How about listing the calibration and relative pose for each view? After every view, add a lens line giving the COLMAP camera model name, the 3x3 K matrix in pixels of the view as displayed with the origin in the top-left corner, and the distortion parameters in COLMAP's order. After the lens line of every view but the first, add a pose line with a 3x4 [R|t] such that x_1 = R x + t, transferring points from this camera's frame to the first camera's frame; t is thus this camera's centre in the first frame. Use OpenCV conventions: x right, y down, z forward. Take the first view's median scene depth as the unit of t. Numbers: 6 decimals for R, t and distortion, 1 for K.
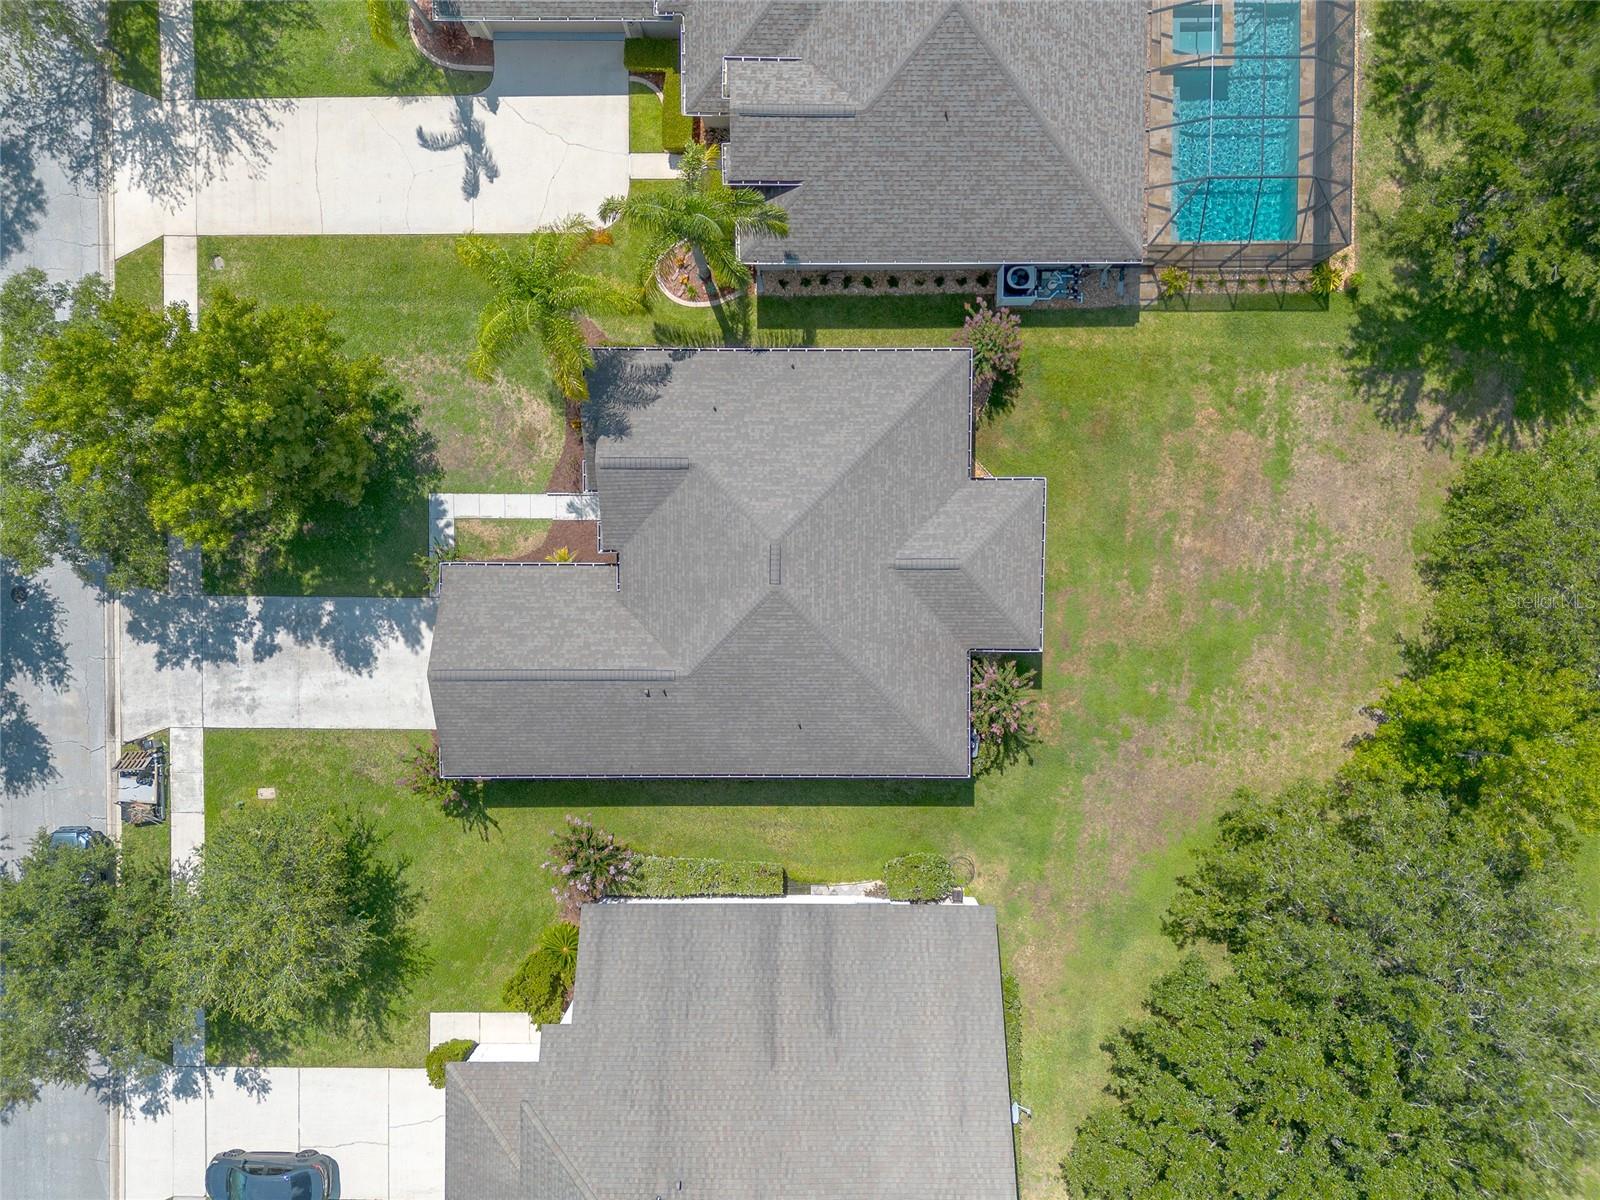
lens RADIAL K [[1123.6, 0, 791.4], [0, 1123.6, 599.3], [0, 0, 1]] dist [0.066828, -0.062018]
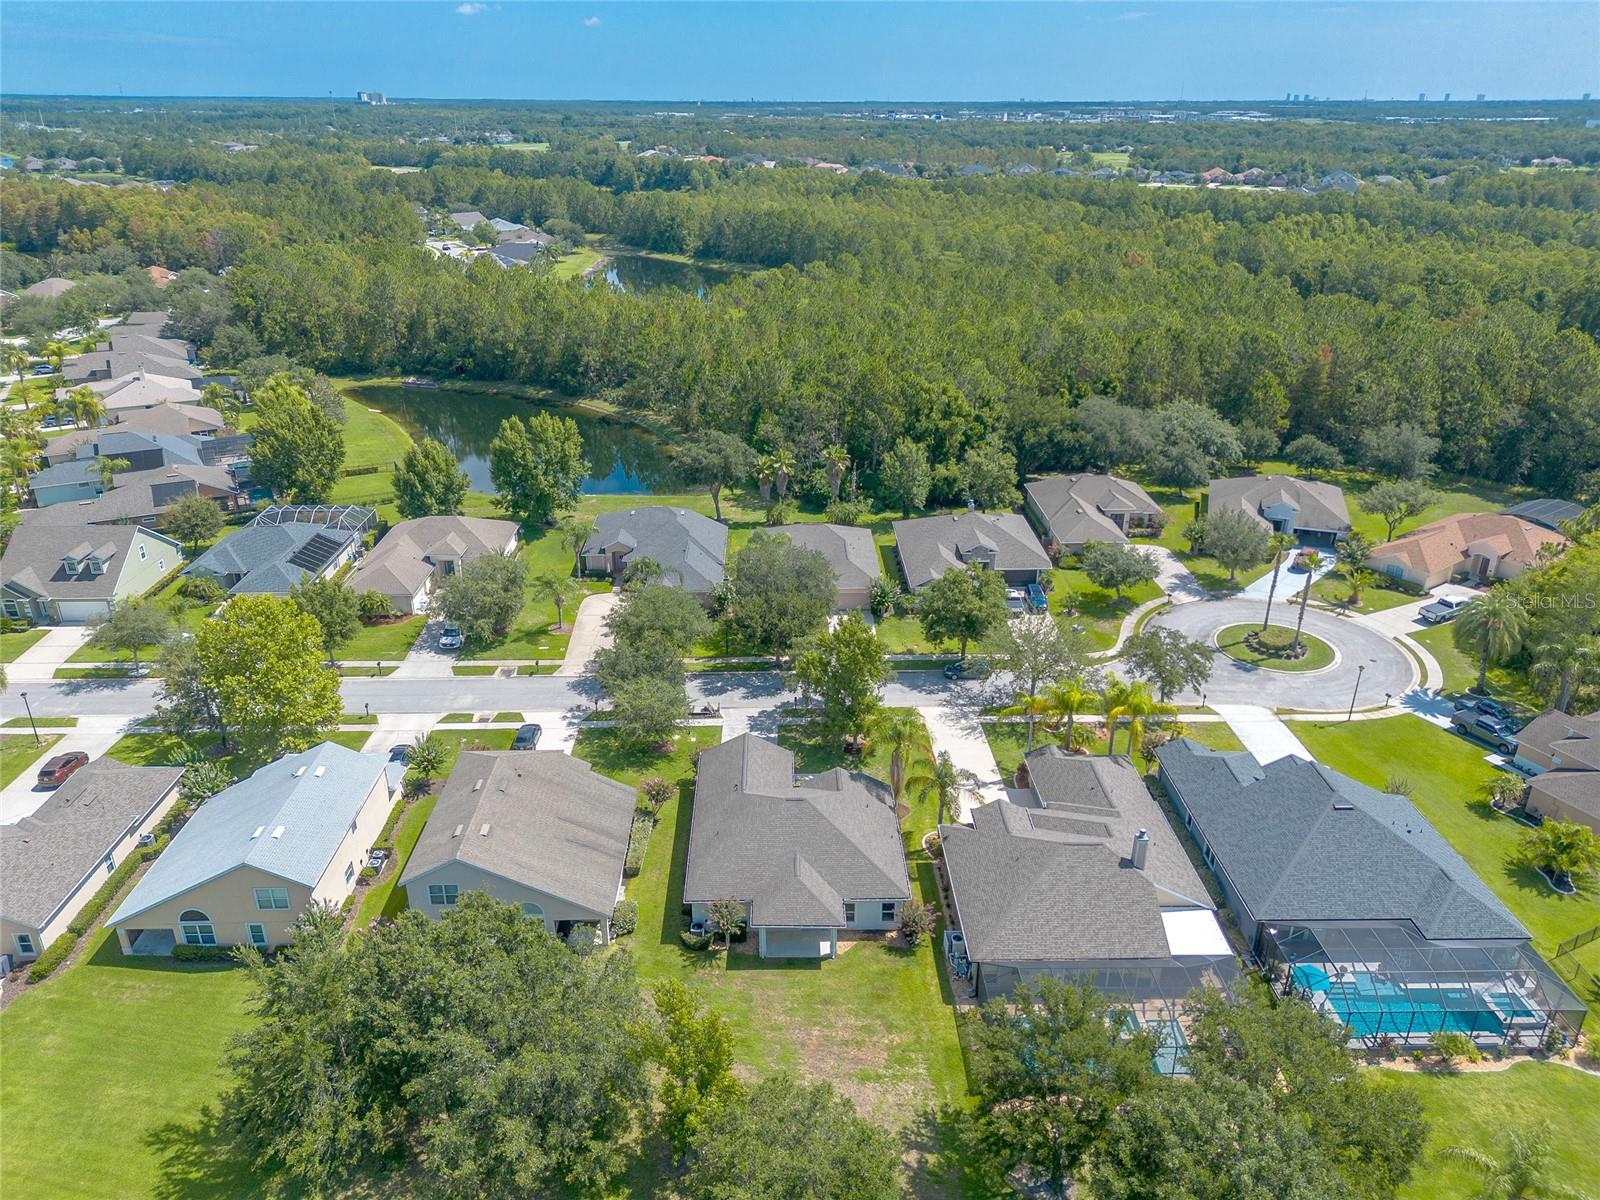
lens RADIAL K [[1123.6, 0, 794.6], [0, 1123.6, 600.2], [0, 0, 1]] dist [0.066828, -0.062018]
pose [[0.021441, 0.410736, -0.911502, 1.550910], [-0.999521, -0.011562, -0.028721, 0.031285], [-0.022335, 0.911681, 0.410291, -0.218727]]
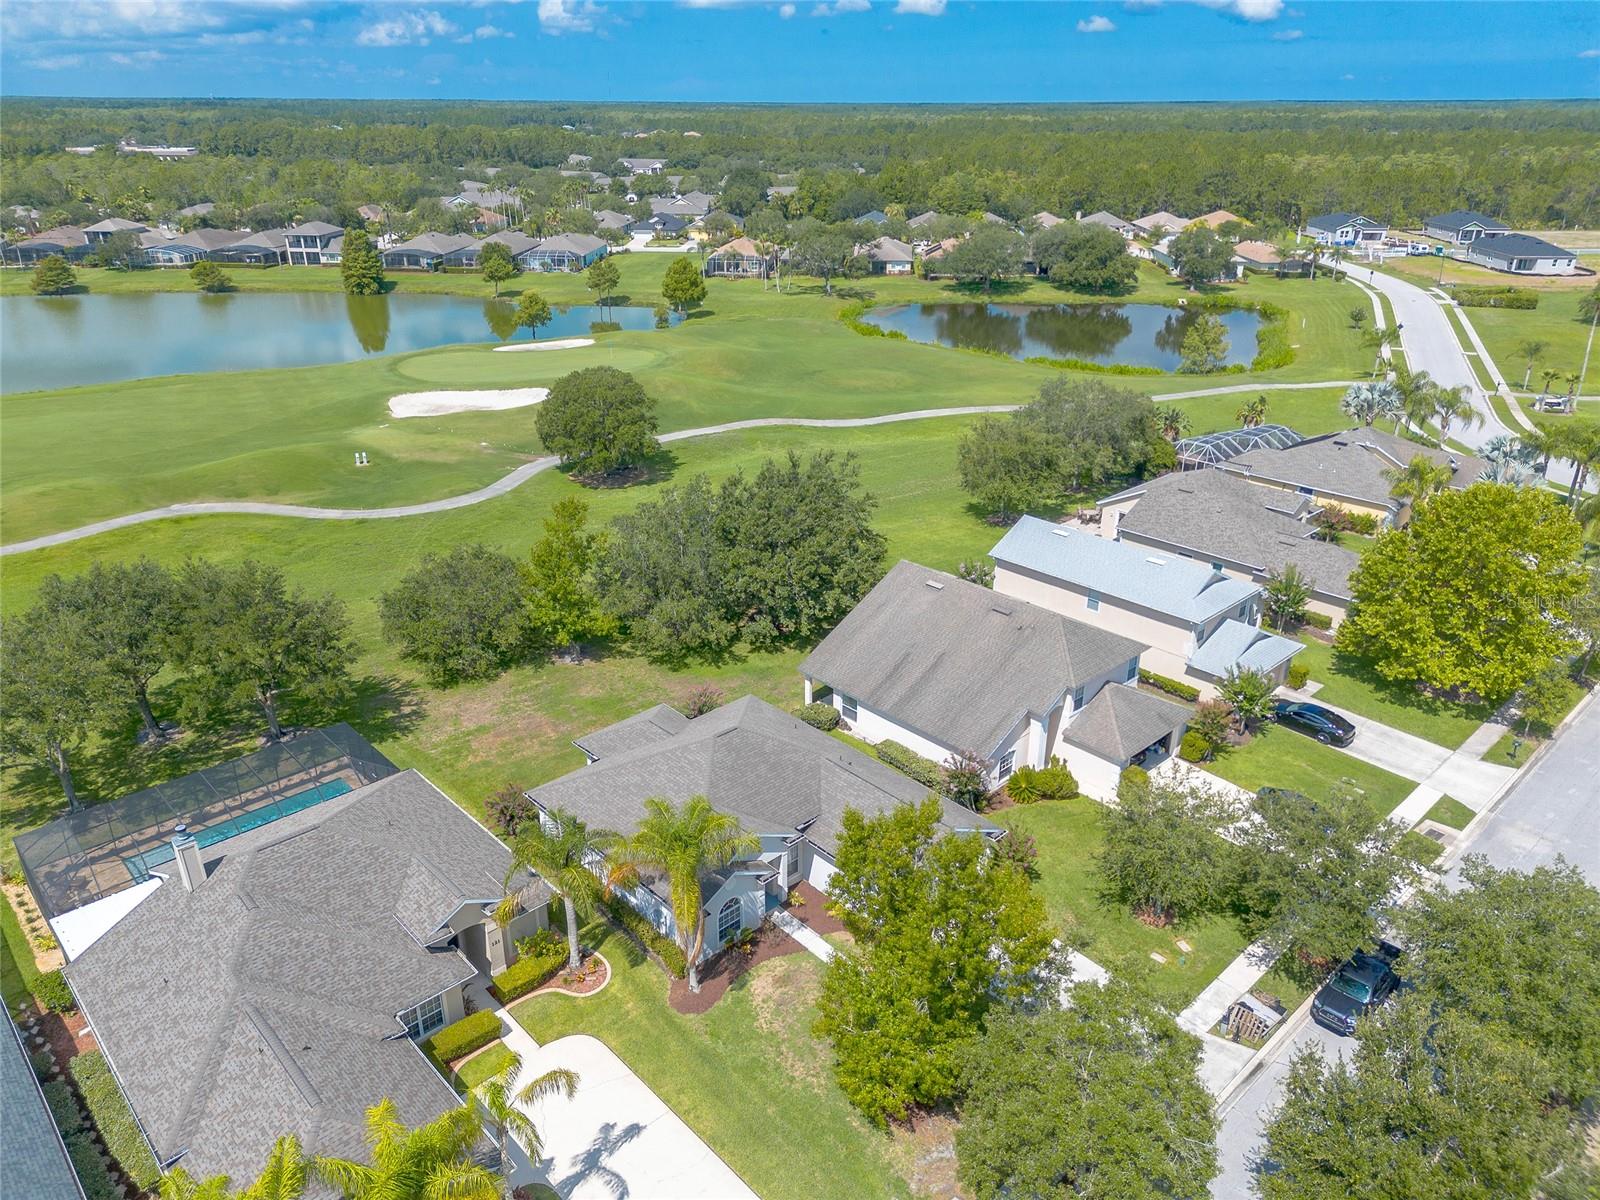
lens RADIAL K [[1123.6, 0, 796.8], [0, 1123.6, 611.4], [0, 0, 1]] dist [0.066828, -0.062018]
pose [[-0.685874, -0.292418, 0.666385, -0.890942], [0.727473, -0.299404, 0.617366, -0.724197], [0.018989, 0.908212, 0.418080, 0.181253]]
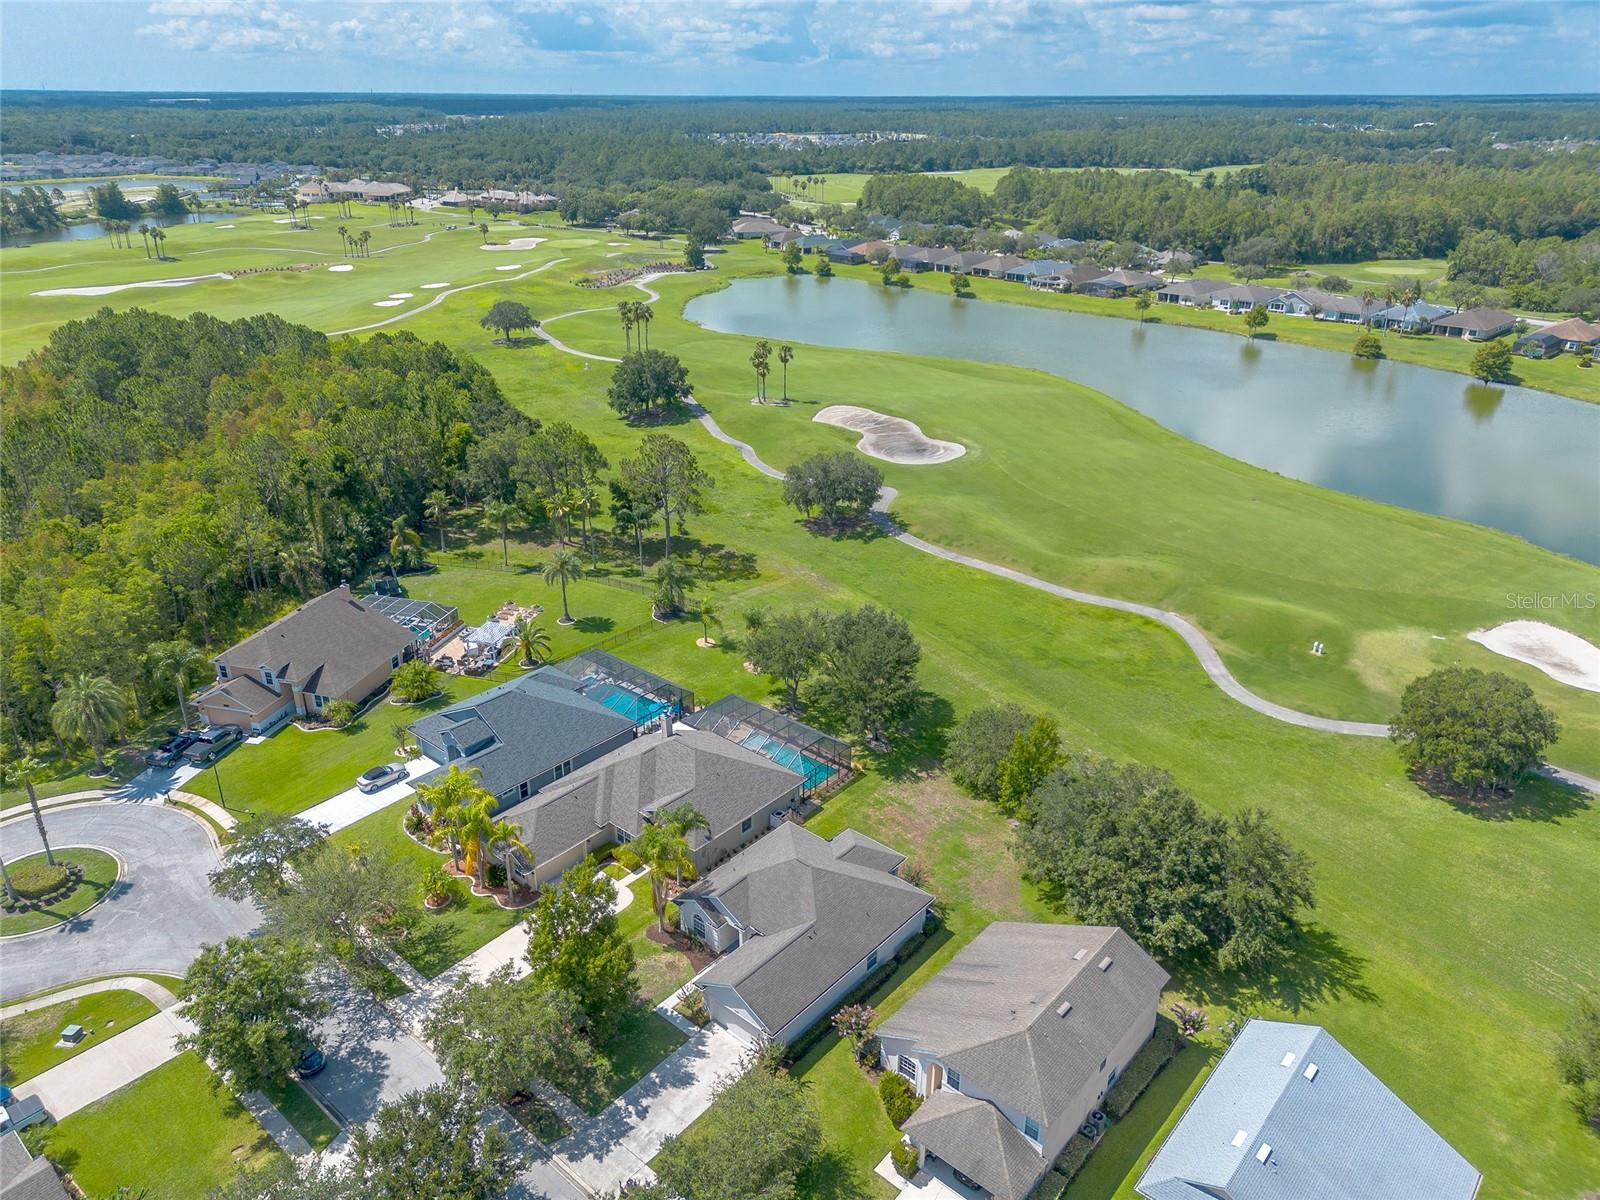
lens RADIAL K [[1123.6, 0, 800.6], [0, 1123.6, 598.2], [0, 0, 1]] dist [0.066828, -0.062018]
pose [[0.653726, -0.298522, 0.695361, -1.261559], [0.756684, 0.247586, -0.605088, 1.058577], [0.008470, 0.921730, 0.387740, -0.356032]]
